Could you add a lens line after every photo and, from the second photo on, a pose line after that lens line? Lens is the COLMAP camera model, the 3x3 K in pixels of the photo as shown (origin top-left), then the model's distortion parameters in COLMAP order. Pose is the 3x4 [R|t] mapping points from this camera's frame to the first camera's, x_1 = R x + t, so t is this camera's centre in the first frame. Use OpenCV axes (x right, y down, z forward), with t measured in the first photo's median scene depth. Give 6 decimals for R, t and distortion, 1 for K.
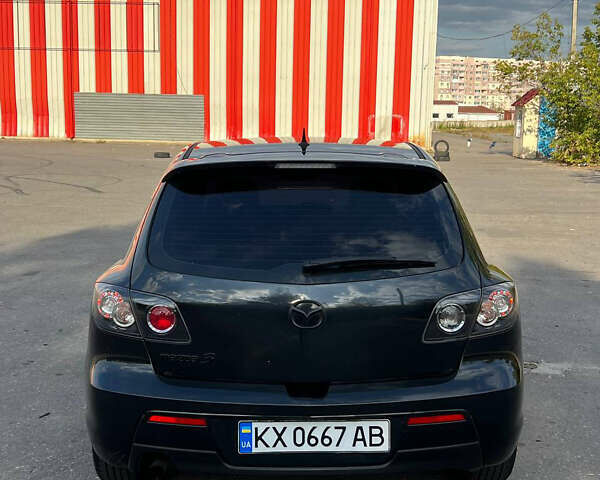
lens RADIAL K [[890.8, 0, 300.0], [0, 890.8, 240.0], [0, 0, 1]] dist [0.184206, -0.579741]
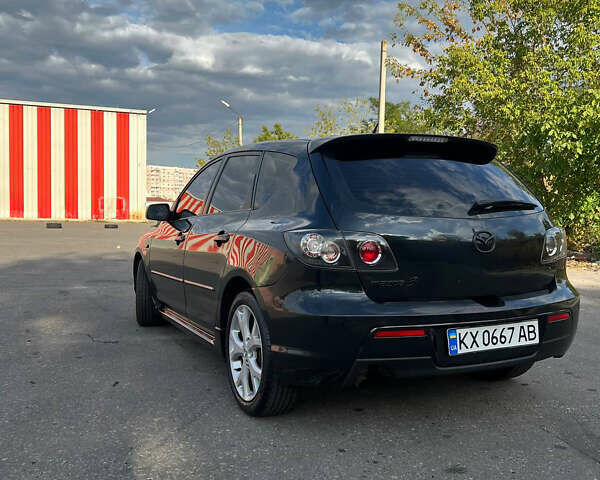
lens RADIAL K [[603.2, 0, 300.0], [0, 603.2, 240.0], [0, 0, 1]] dist [0.072191, -0.142393]
pose [[0.910462, -0.022425, 0.412983, -0.590790], [0.054234, 0.996380, -0.065461, 0.122904], [-0.410020, 0.081998, 0.908383, 0.316528]]
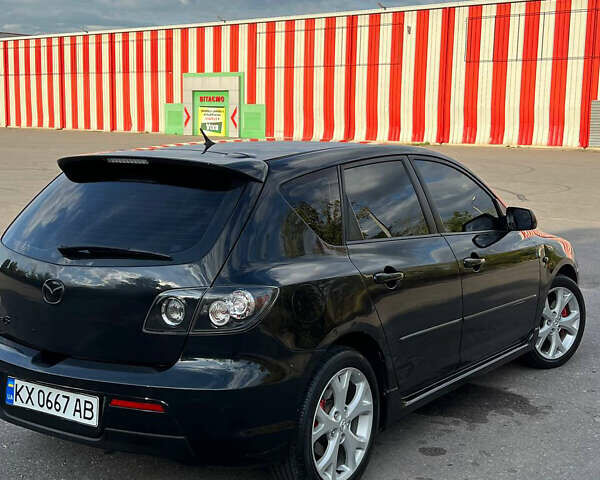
lens RADIAL K [[890.8, 0, 300.0], [0, 890.8, 240.0], [0, 0, 1]] dist [0.184206, -0.579741]
pose [[0.808887, 0.074224, -0.583260, 0.906755], [-0.080678, 0.996628, 0.014941, -0.022381], [0.582403, 0.034970, 0.812148, 0.260802]]
